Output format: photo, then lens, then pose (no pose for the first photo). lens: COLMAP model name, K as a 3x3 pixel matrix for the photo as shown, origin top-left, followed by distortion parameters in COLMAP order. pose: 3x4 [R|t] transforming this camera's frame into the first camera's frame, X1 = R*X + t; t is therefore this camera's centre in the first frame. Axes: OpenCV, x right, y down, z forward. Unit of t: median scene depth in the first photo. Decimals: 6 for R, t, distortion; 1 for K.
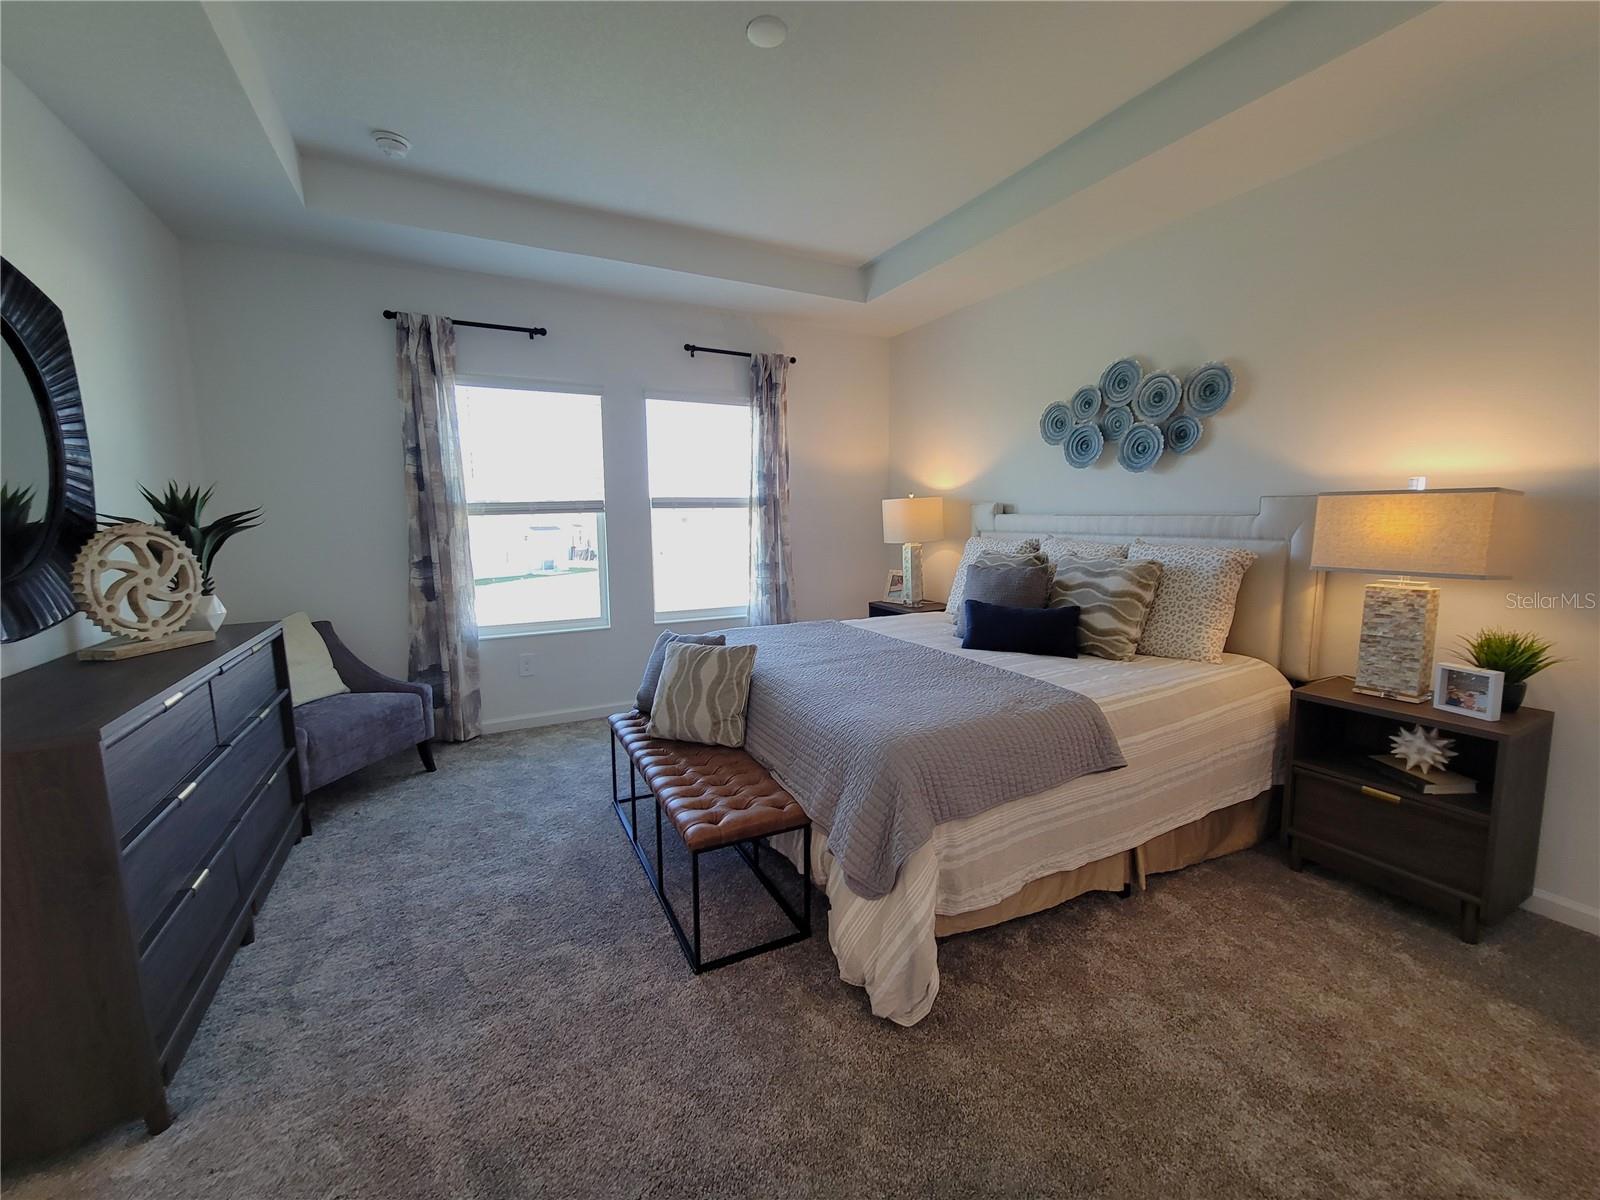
lens RADIAL K [[653.4, 0, 801.1], [0, 653.4, 594.2], [0, 0, 1]] dist [0.001136, -0.000831]
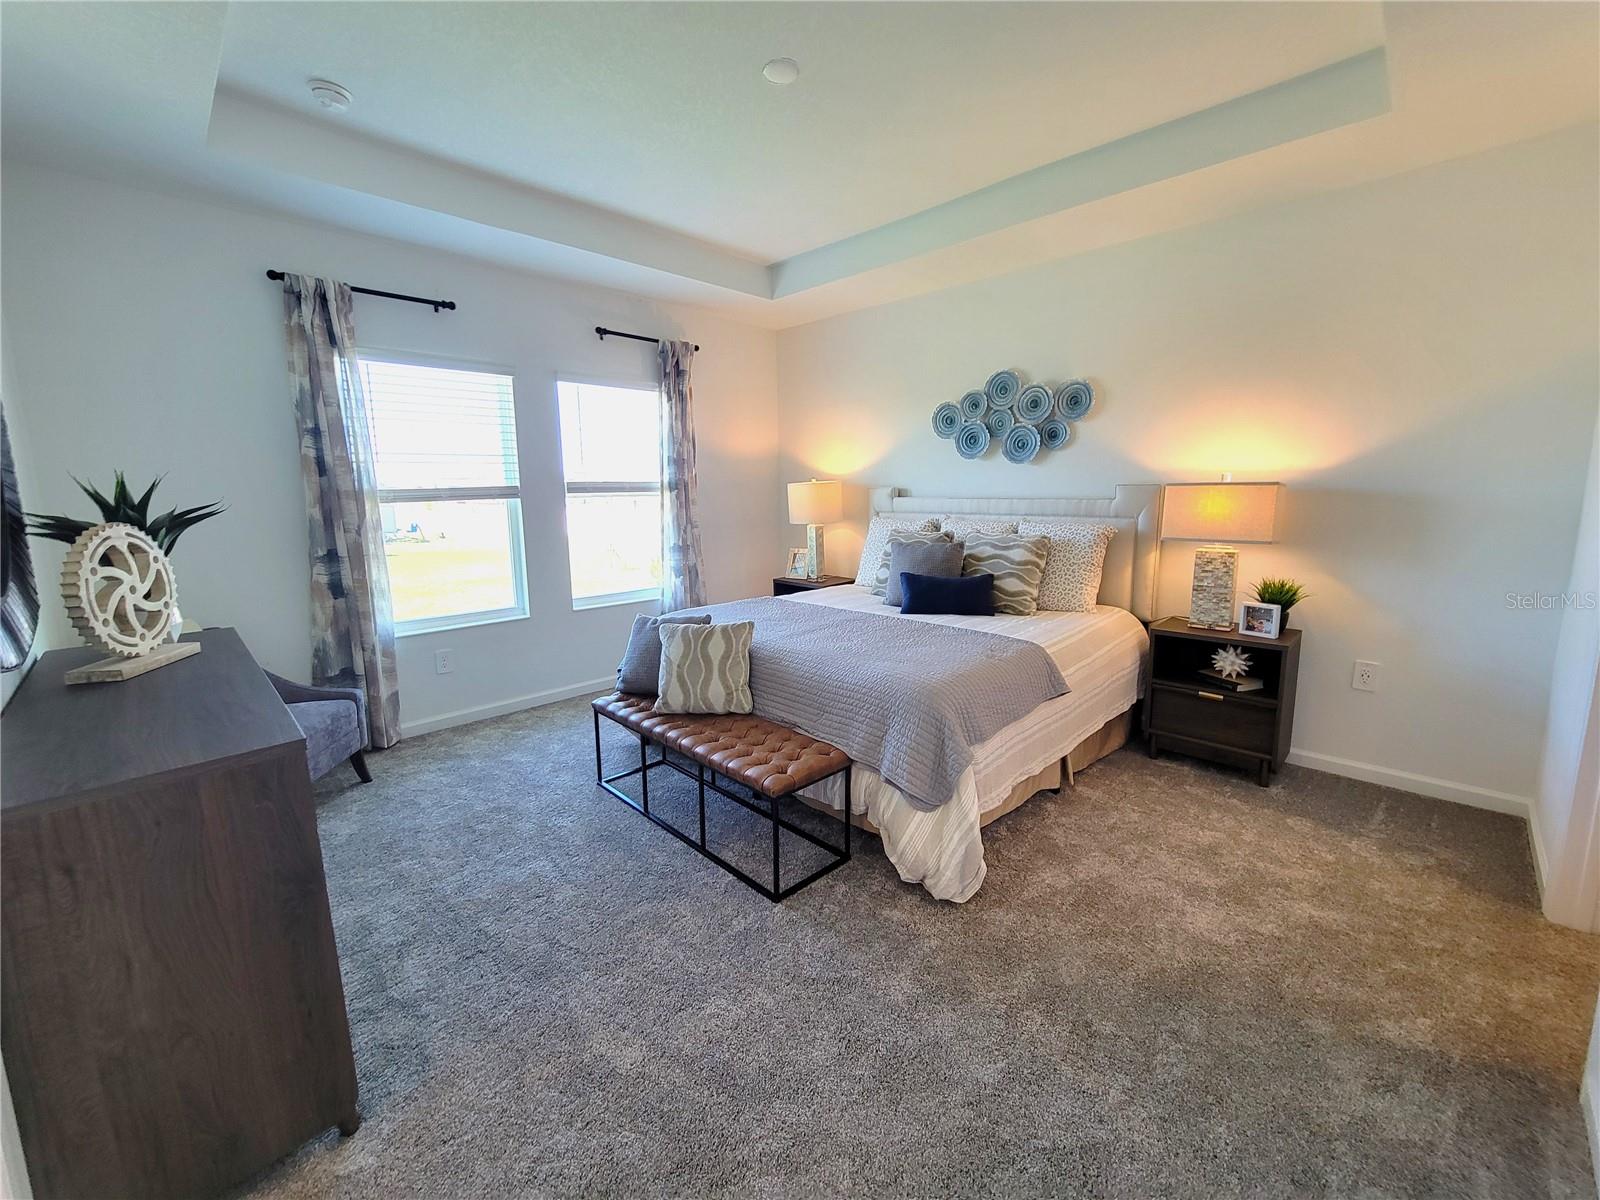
lens RADIAL K [[653.4, 0, 801.7], [0, 653.4, 594.0], [0, 0, 1]] dist [0.001136, -0.000831]
pose [[0.953728, -0.051064, 0.296304, -0.308623], [0.040838, 0.998340, 0.040604, -0.009518], [-0.297885, -0.026624, 0.954230, -0.077670]]
